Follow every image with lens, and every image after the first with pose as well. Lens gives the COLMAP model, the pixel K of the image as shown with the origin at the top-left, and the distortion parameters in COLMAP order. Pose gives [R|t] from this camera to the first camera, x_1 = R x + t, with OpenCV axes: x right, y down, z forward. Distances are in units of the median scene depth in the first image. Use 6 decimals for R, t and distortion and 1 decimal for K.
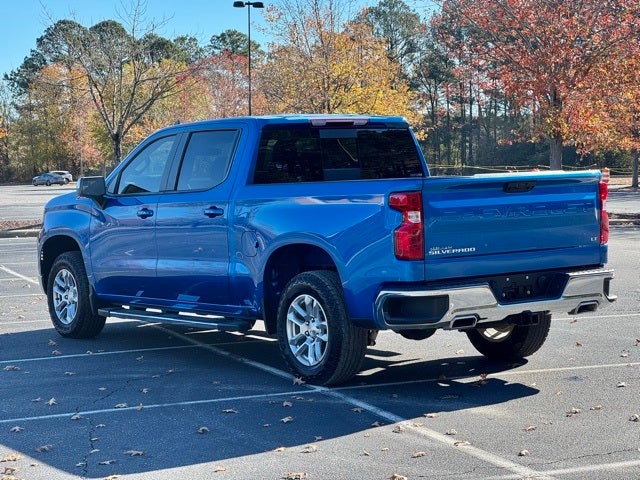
lens RADIAL K [[1448.3, 0, 317.6], [0, 1448.3, 240.1], [0, 0, 1]] dist [0.126755, 0.000000]
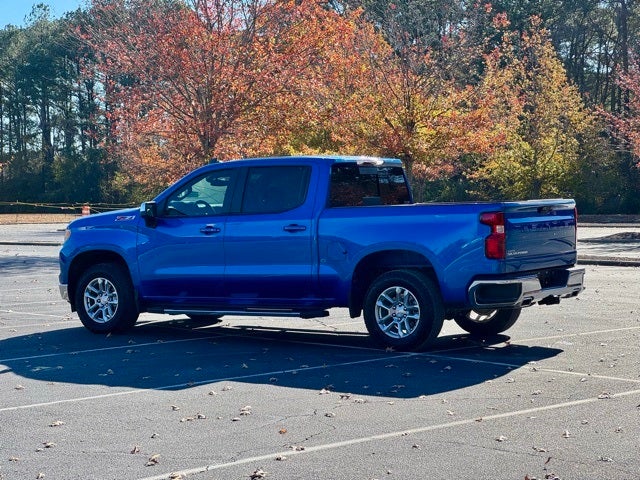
lens RADIAL K [[1448.3, 0, 320.2], [0, 1448.3, 240.3], [0, 0, 1]] dist [0.126755, 0.000000]
pose [[0.931953, 0.000582, 0.362579, -0.573170], [0.009455, 0.999620, -0.025907, 0.028187], [-0.362457, 0.027572, 0.931593, -0.263900]]
